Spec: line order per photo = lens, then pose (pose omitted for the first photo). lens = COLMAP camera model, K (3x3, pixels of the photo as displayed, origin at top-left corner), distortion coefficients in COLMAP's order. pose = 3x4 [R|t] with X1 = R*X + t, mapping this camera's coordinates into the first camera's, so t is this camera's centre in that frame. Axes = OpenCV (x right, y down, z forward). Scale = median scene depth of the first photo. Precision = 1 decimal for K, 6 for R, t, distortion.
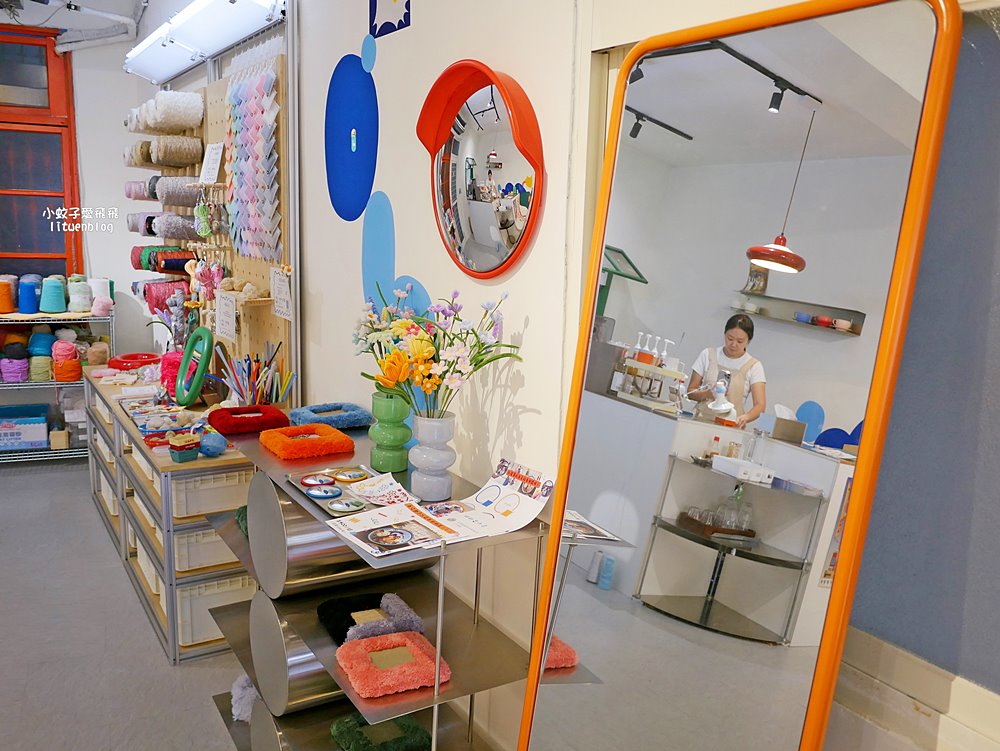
lens RADIAL K [[830.1, 0, 503.9], [0, 830.1, 374.6], [0, 0, 1]] dist [-0.025471, -0.008760]
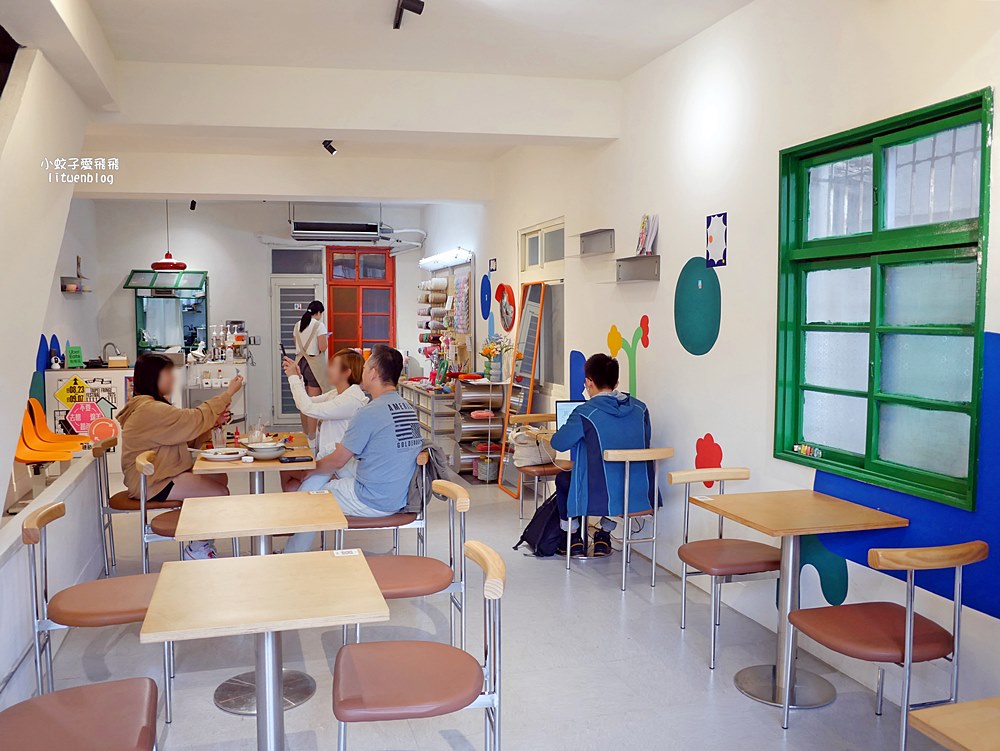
lens RADIAL K [[830.1, 0, 498.2], [0, 830.1, 376.9], [0, 0, 1]] dist [-0.025471, -0.008760]
pose [[0.960158, -0.011997, -0.279200, 0.714007], [-0.023663, 0.992000, -0.124004, 0.413436], [0.278454, 0.125670, 0.952192, -1.948381]]
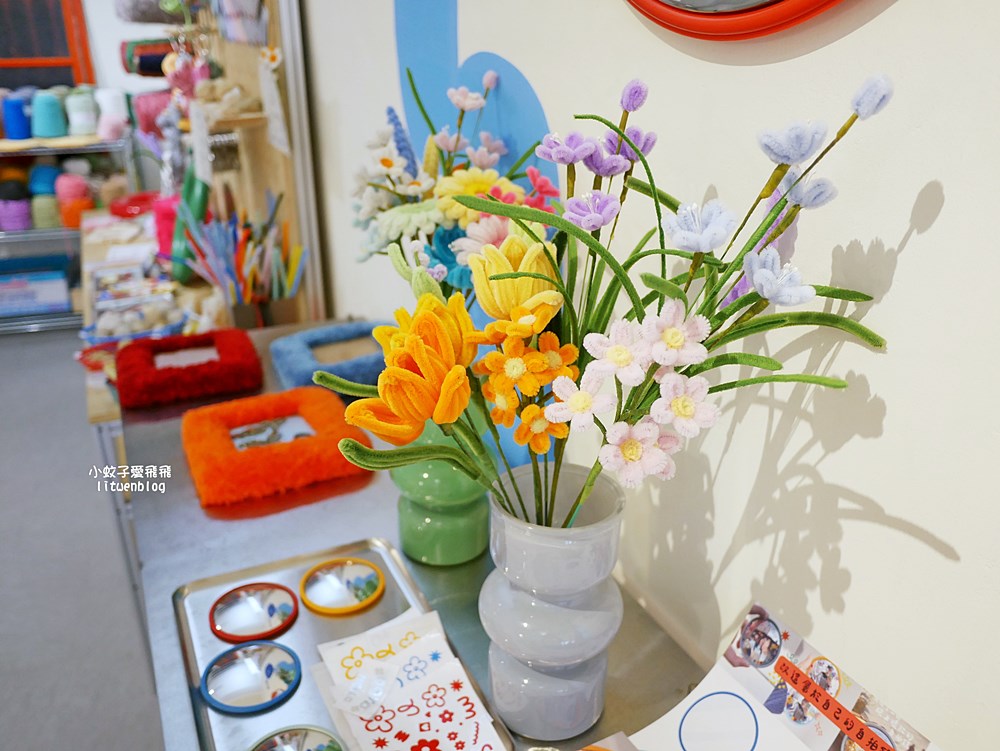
lens RADIAL K [[830.1, 0, 500.4], [0, 830.1, 380.3], [0, 0, 1]] dist [-0.025471, -0.008760]
pose [[0.990555, 0.020844, -0.135524, -0.039343], [0.010792, 0.973460, 0.228603, -0.041904], [0.136692, -0.227906, 0.964040, 0.435208]]
